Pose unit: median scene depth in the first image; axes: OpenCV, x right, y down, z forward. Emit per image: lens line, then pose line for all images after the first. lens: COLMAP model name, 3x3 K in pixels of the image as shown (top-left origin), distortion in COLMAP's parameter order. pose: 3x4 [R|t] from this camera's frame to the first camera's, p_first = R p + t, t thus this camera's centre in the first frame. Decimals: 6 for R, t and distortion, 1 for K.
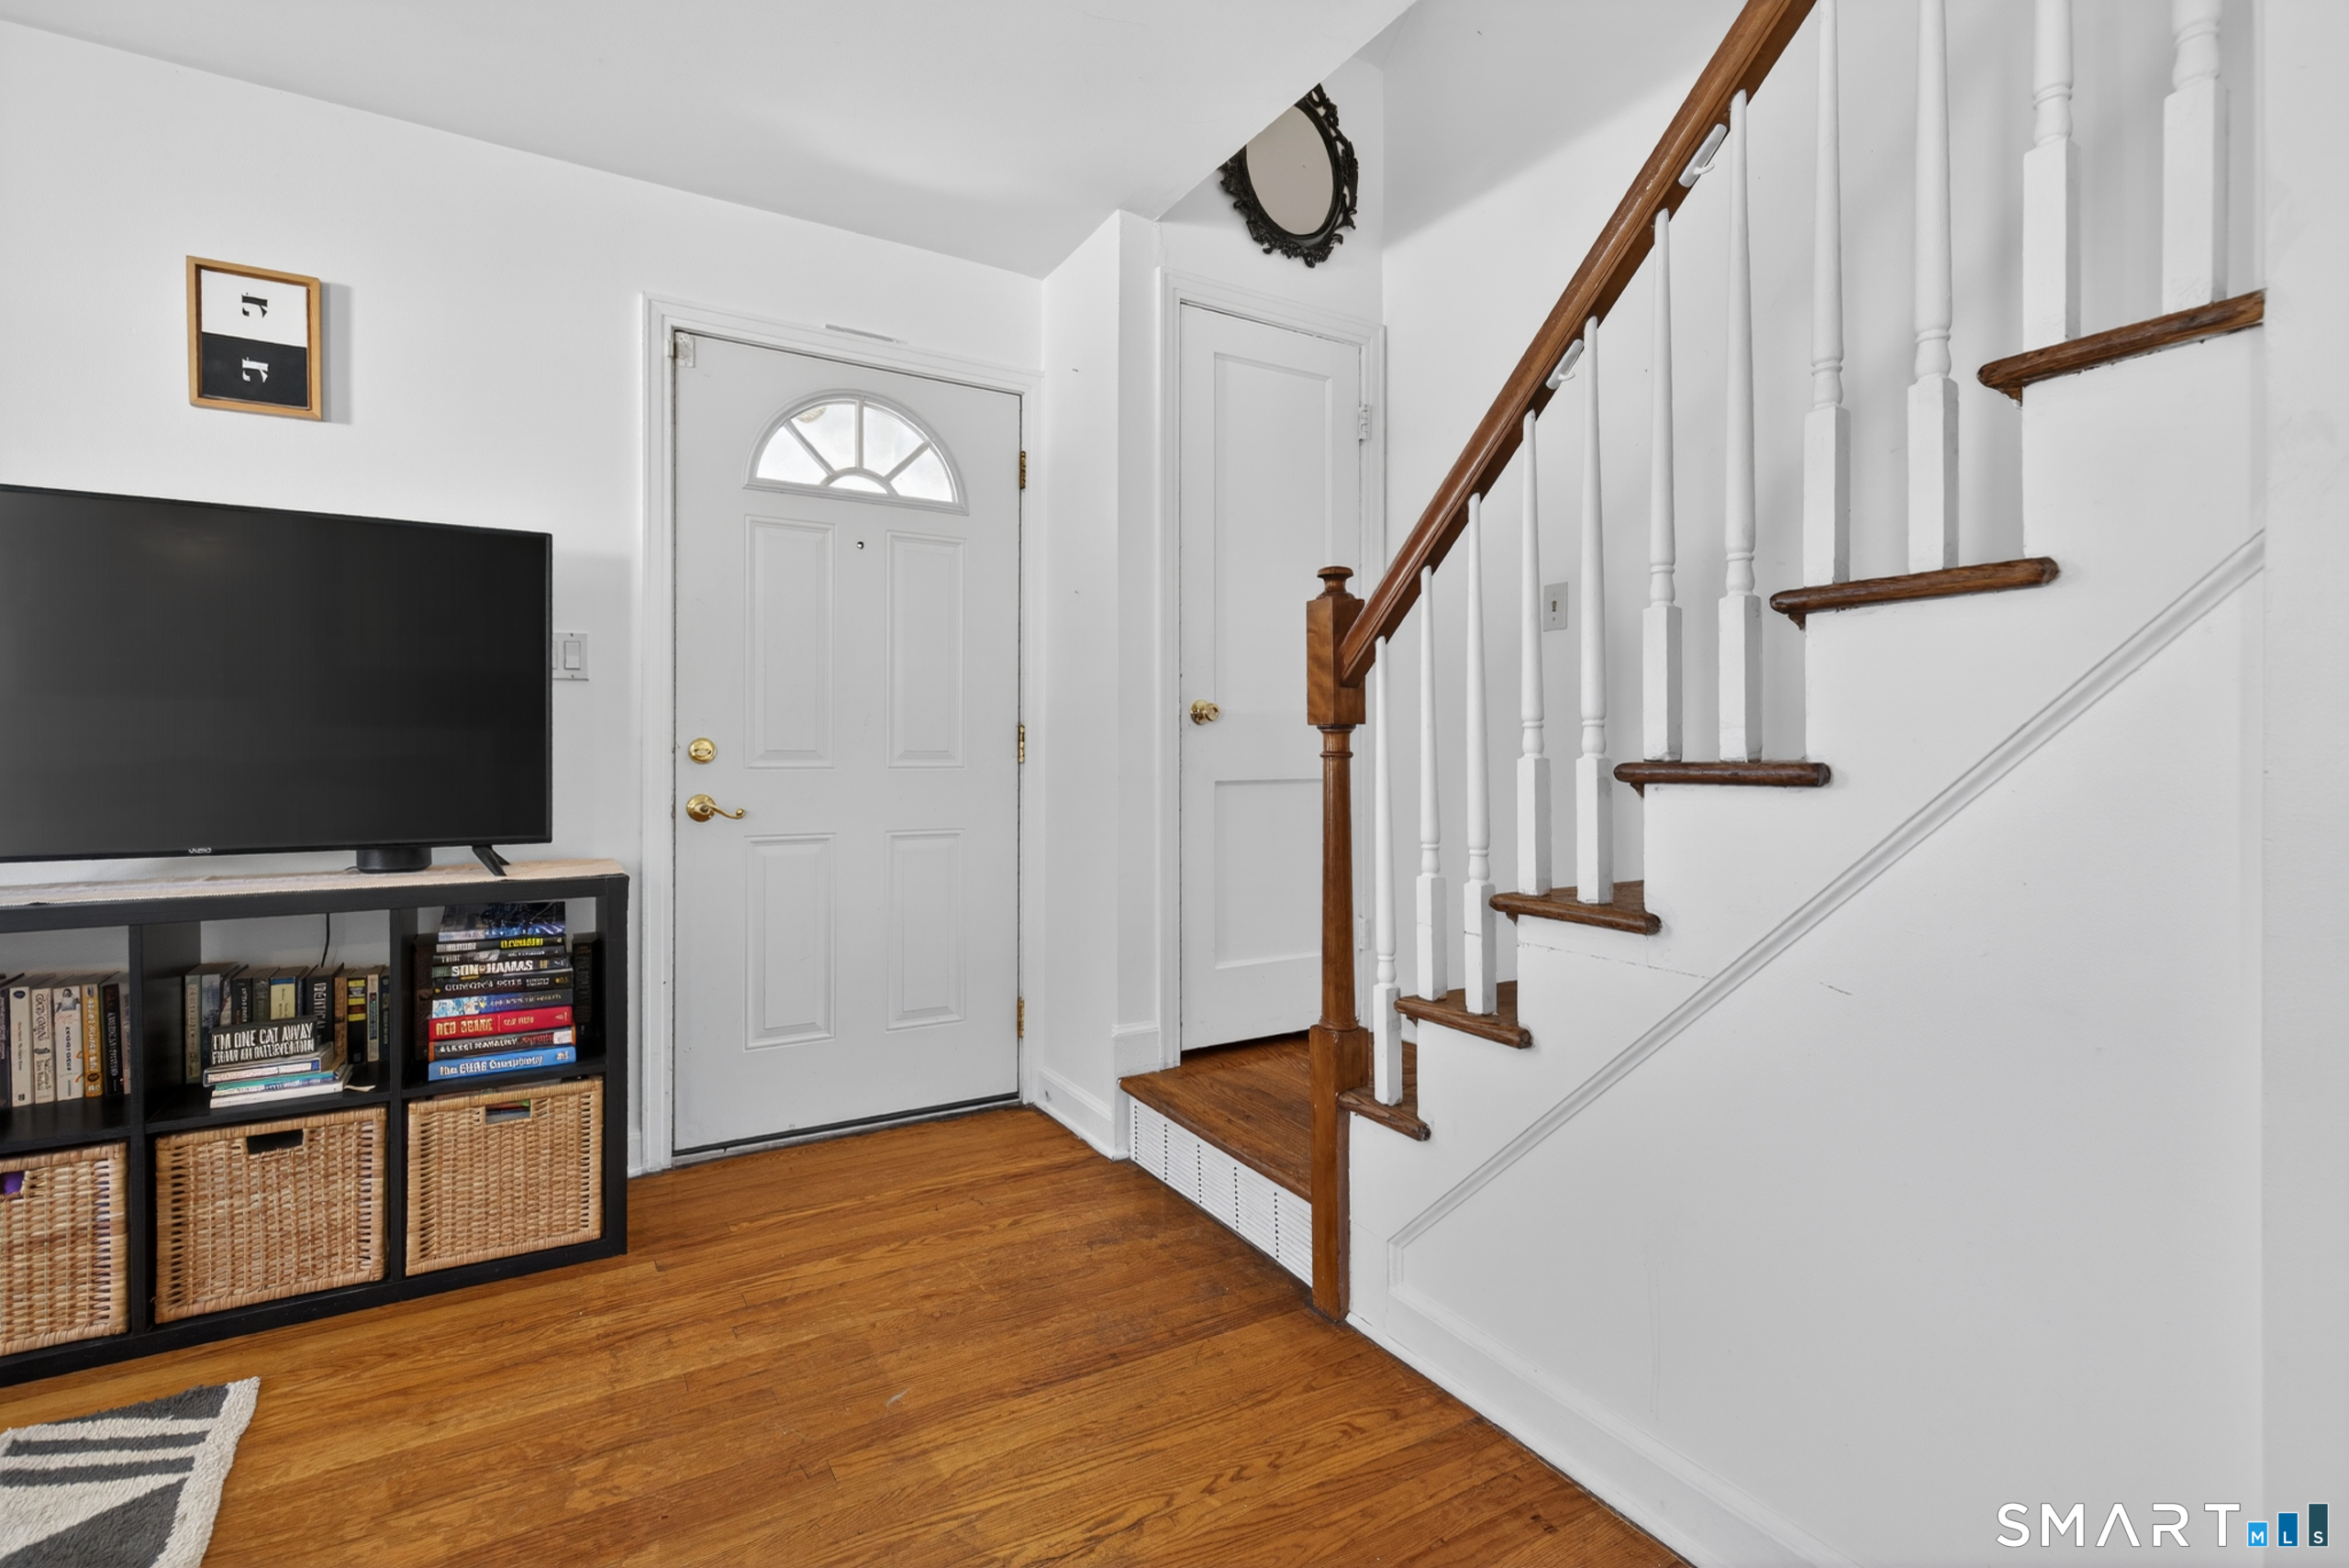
lens RADIAL K [[1094.8, 0, 1183.0], [0, 1094.8, 756.3], [0, 0, 1]] dist [-0.000164, -0.000226]
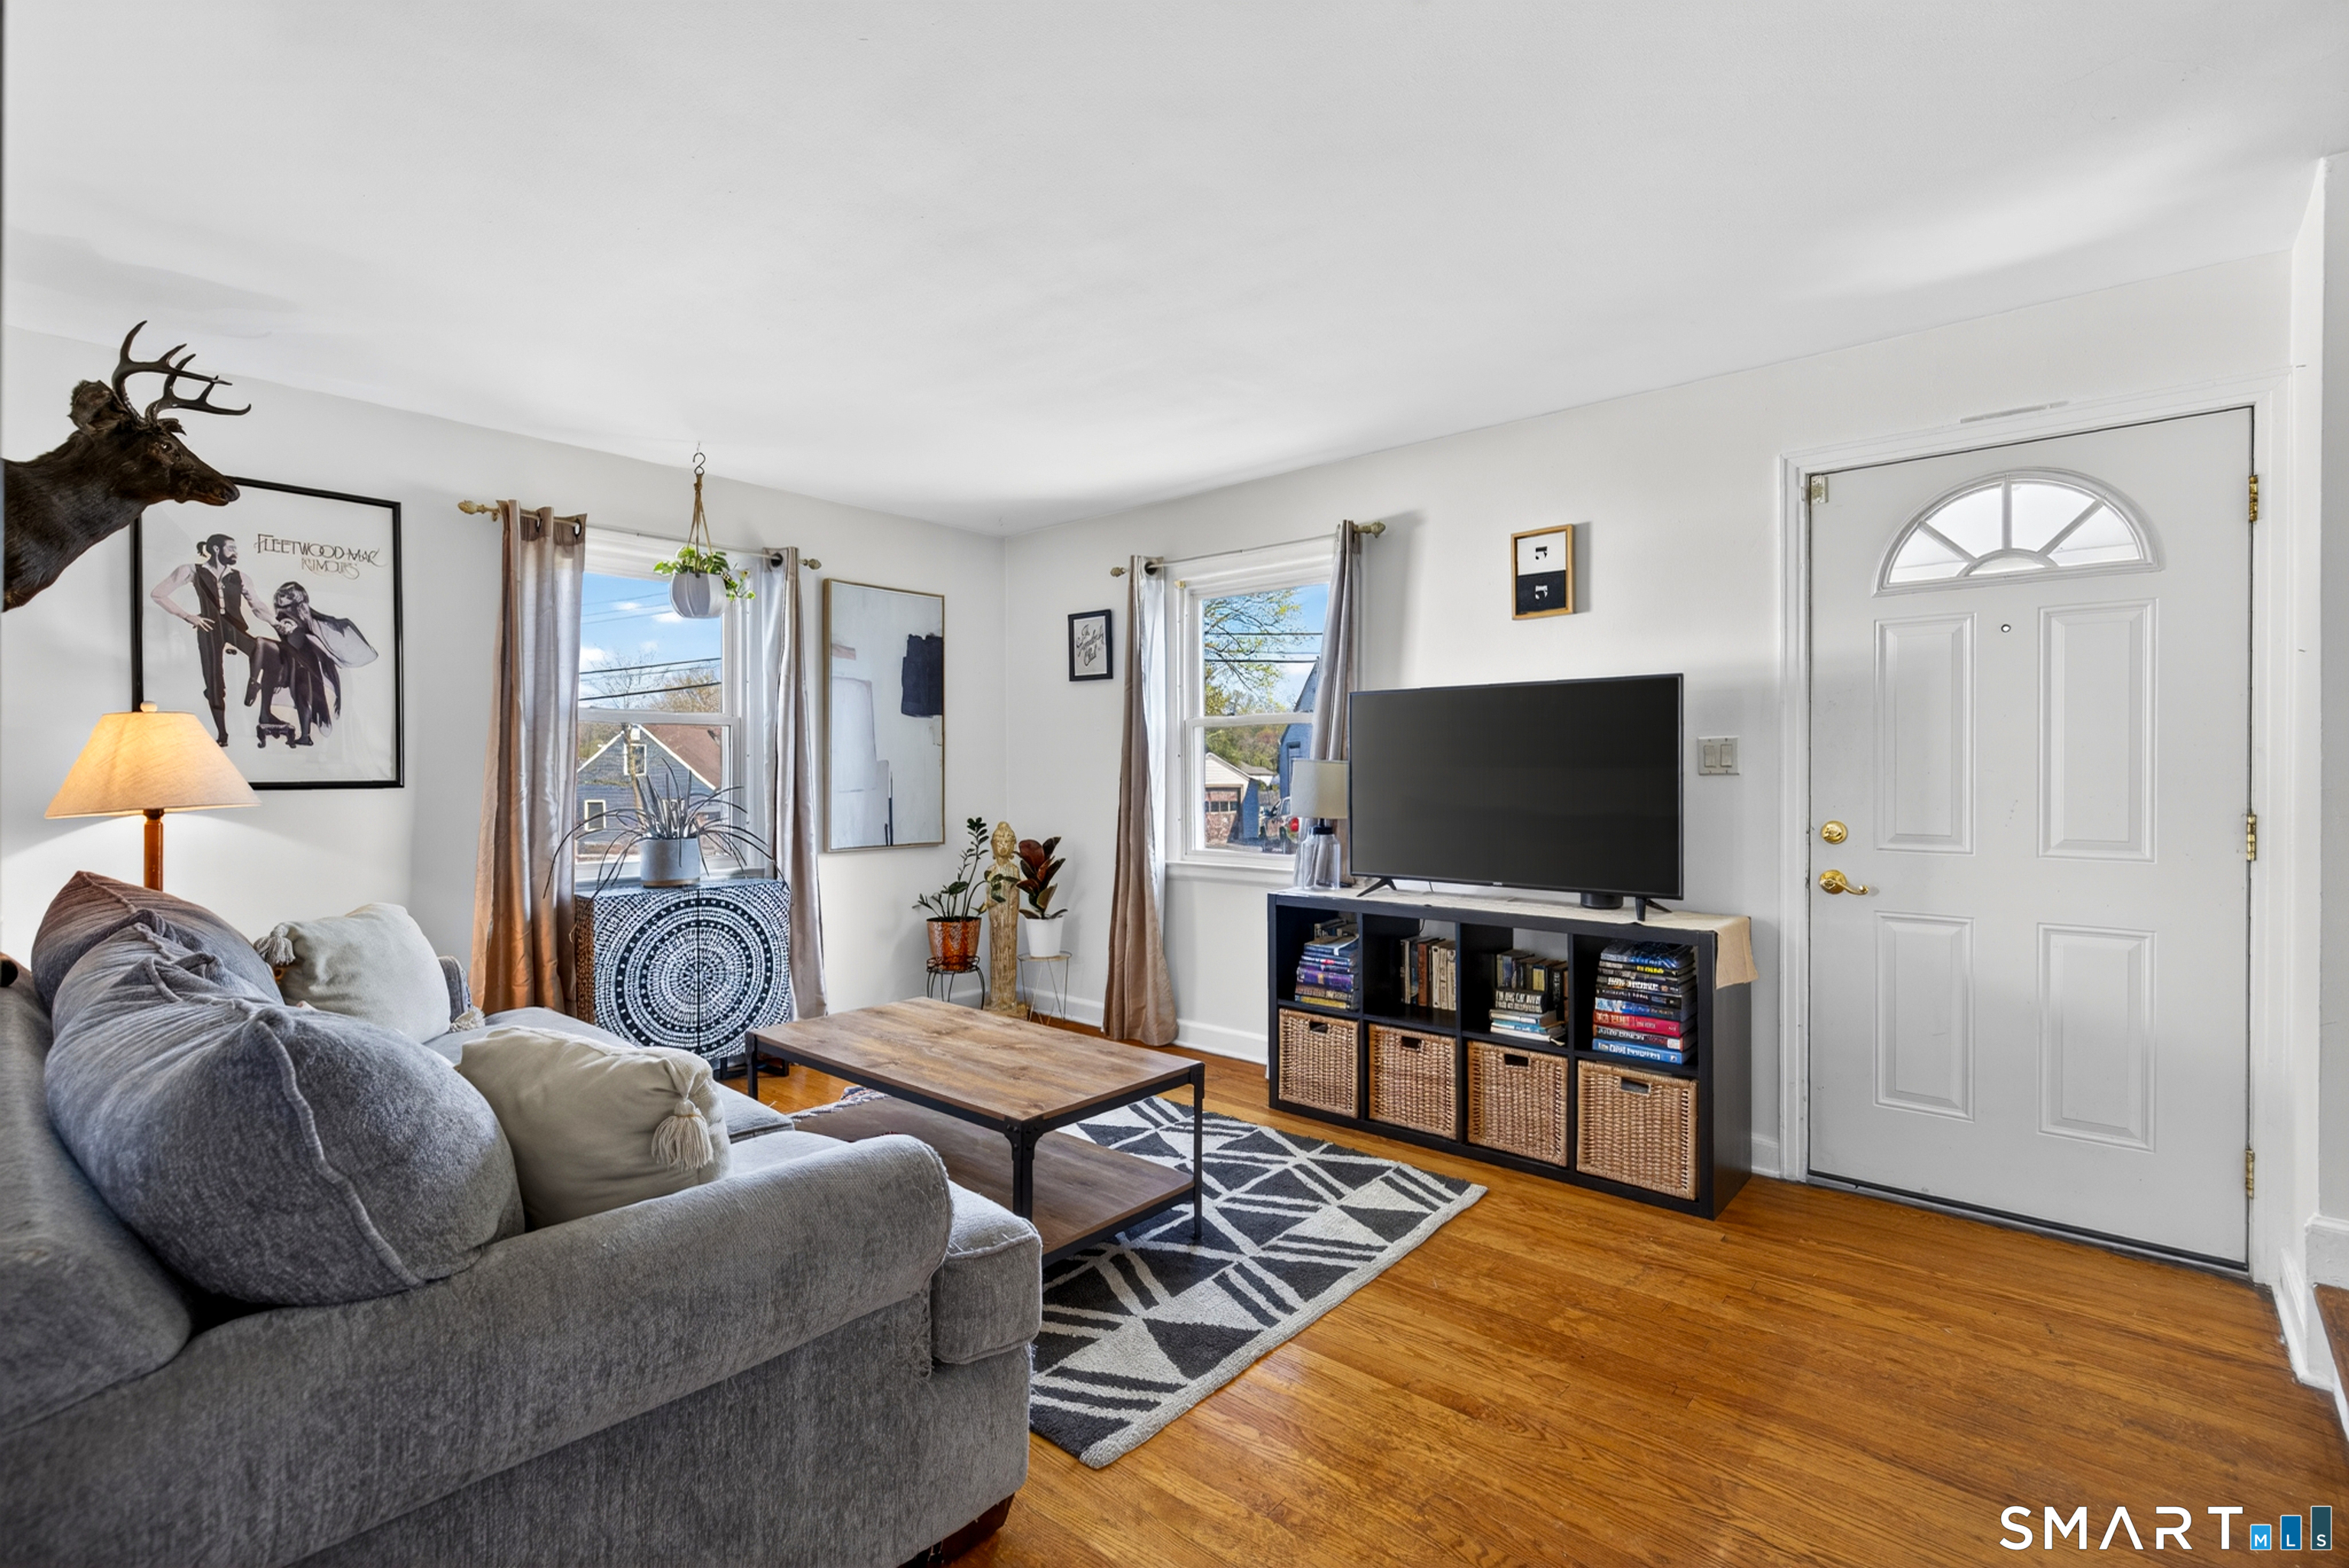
lens RADIAL K [[1094.7, 0, 1183.0], [0, 1094.7, 756.3], [0, 0, 1]] dist [-0.000164, -0.000226]
pose [[0.293385, -0.010071, -0.955941, 0.596685], [0.002358, 0.999949, -0.009811, -0.096954], [0.955991, 0.000624, 0.293394, 0.005849]]
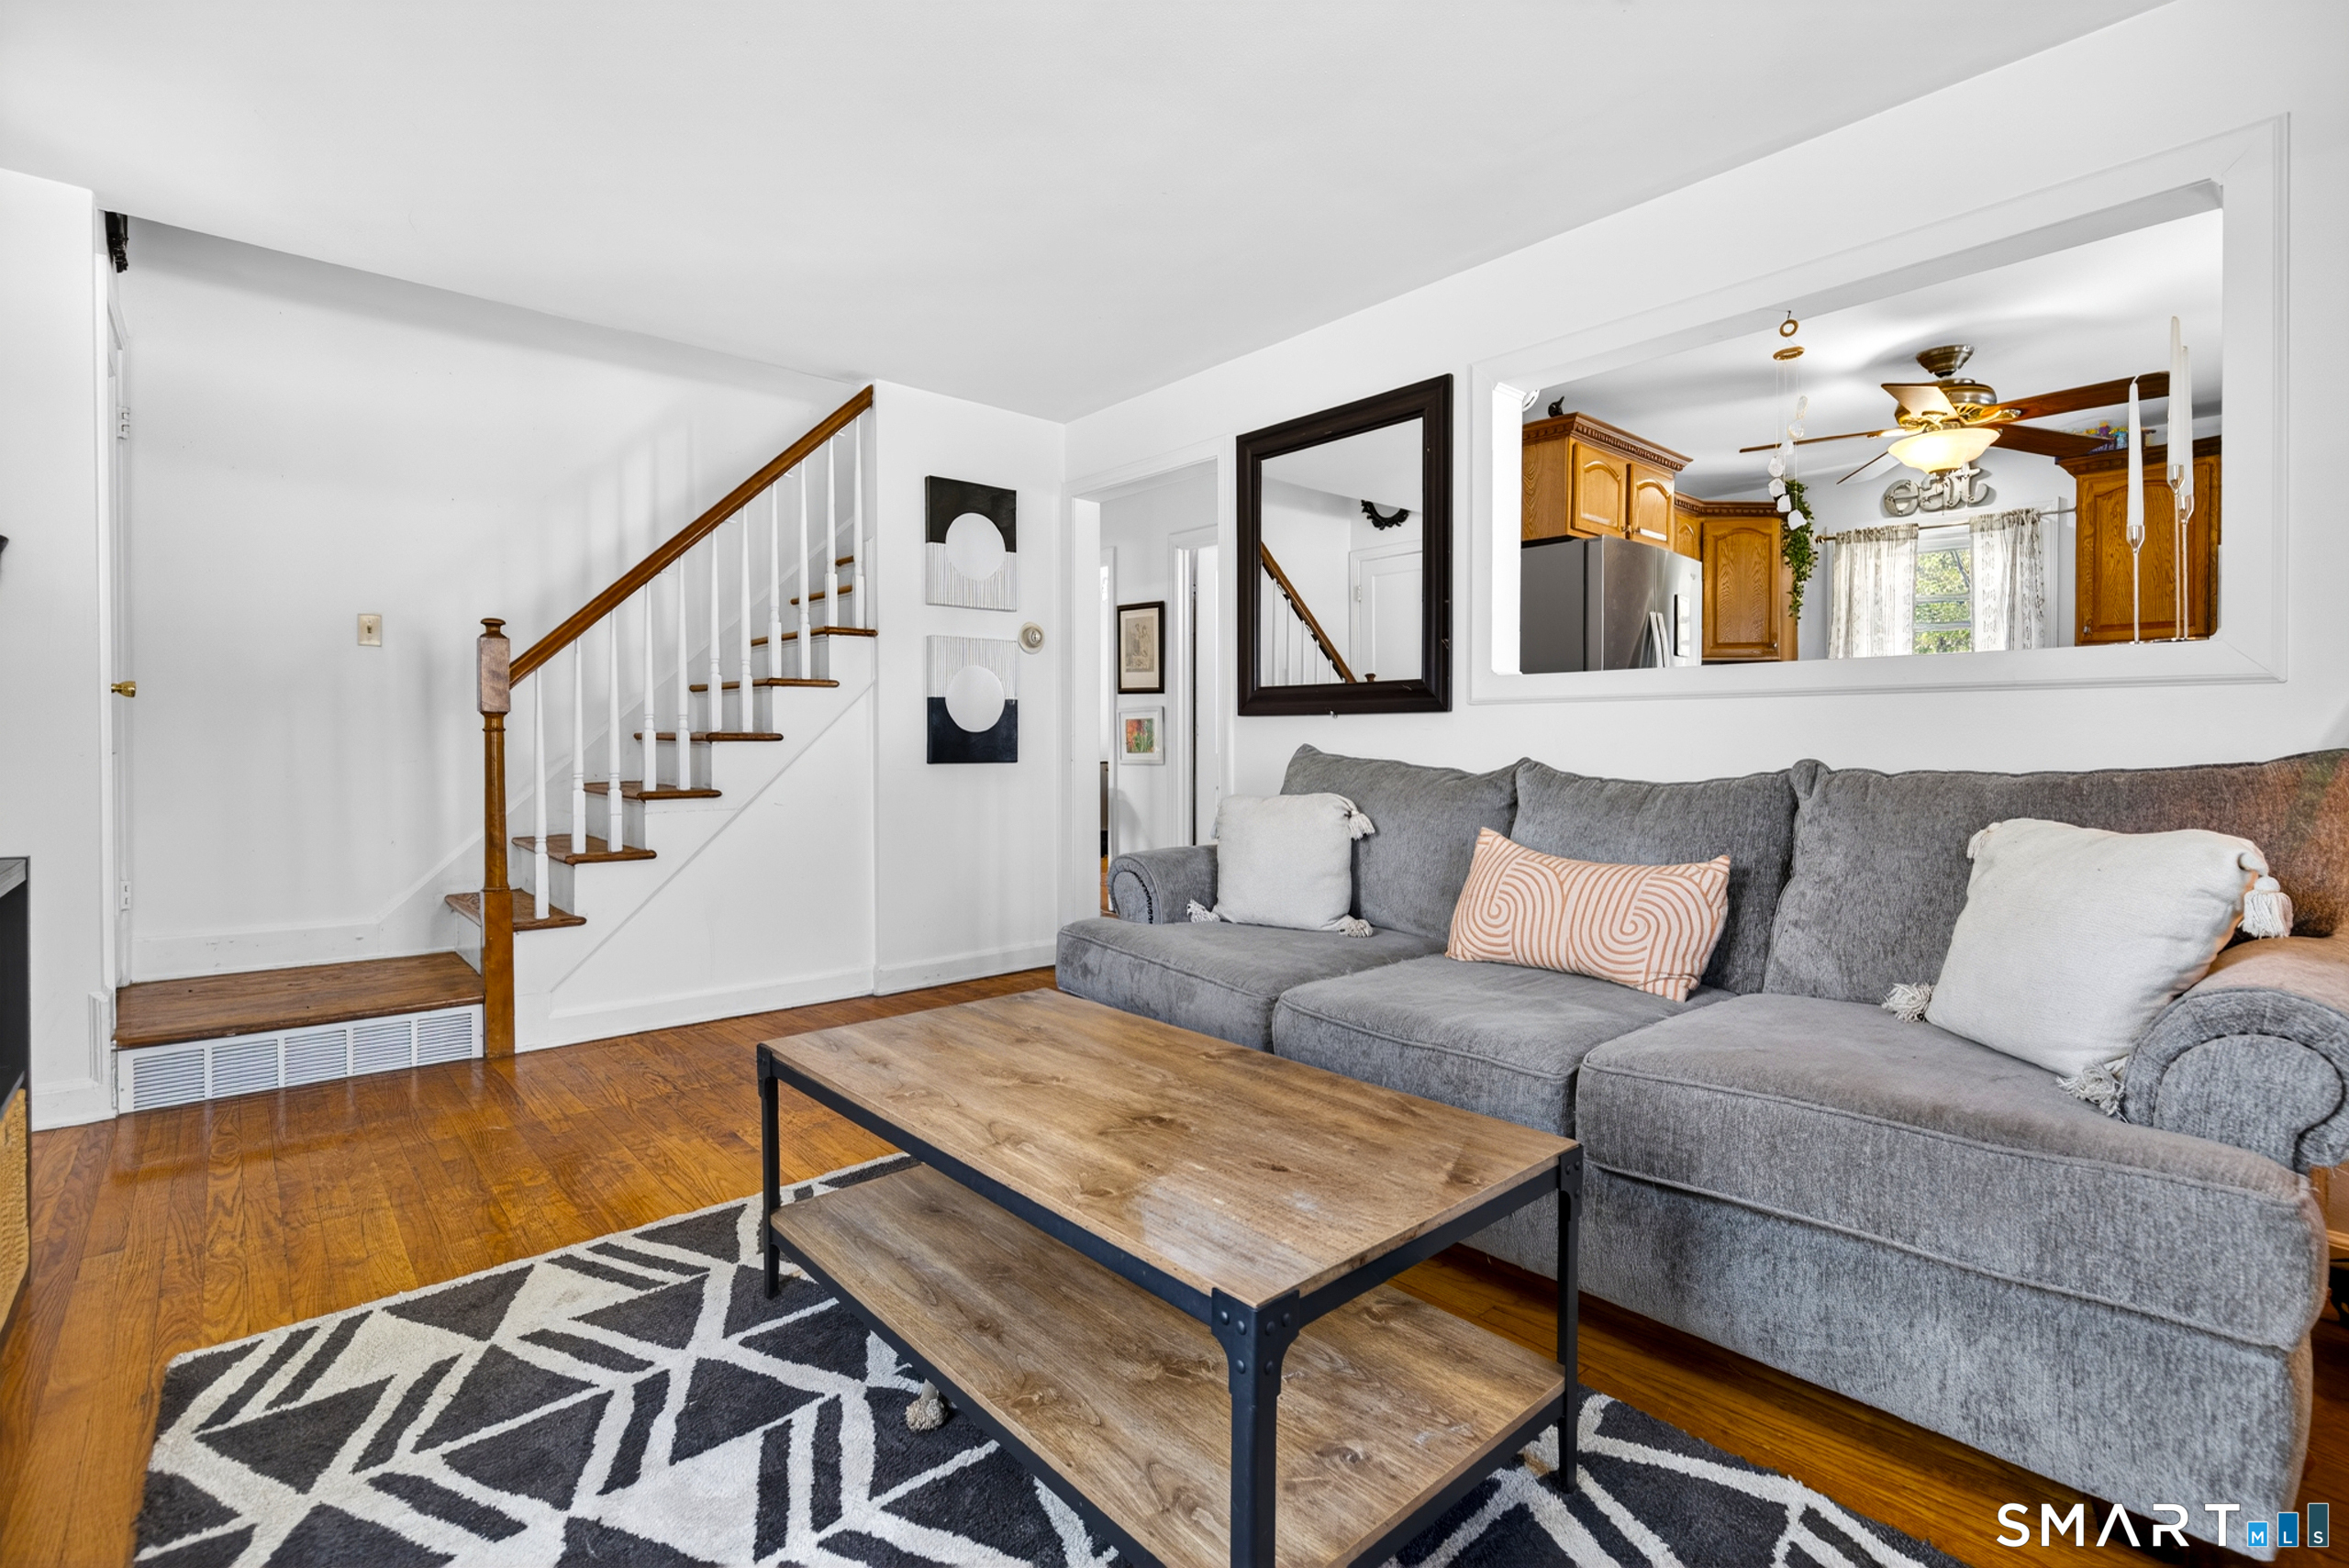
lens RADIAL K [[1094.8, 0, 1183.0], [0, 1094.8, 756.3], [0, 0, 1]] dist [-0.000164, -0.000226]
pose [[-0.176568, -0.015906, 0.984160, -1.649172], [0.001127, 0.999865, 0.016362, 0.012384], [-0.984288, 0.003998, -0.176527, 0.237120]]
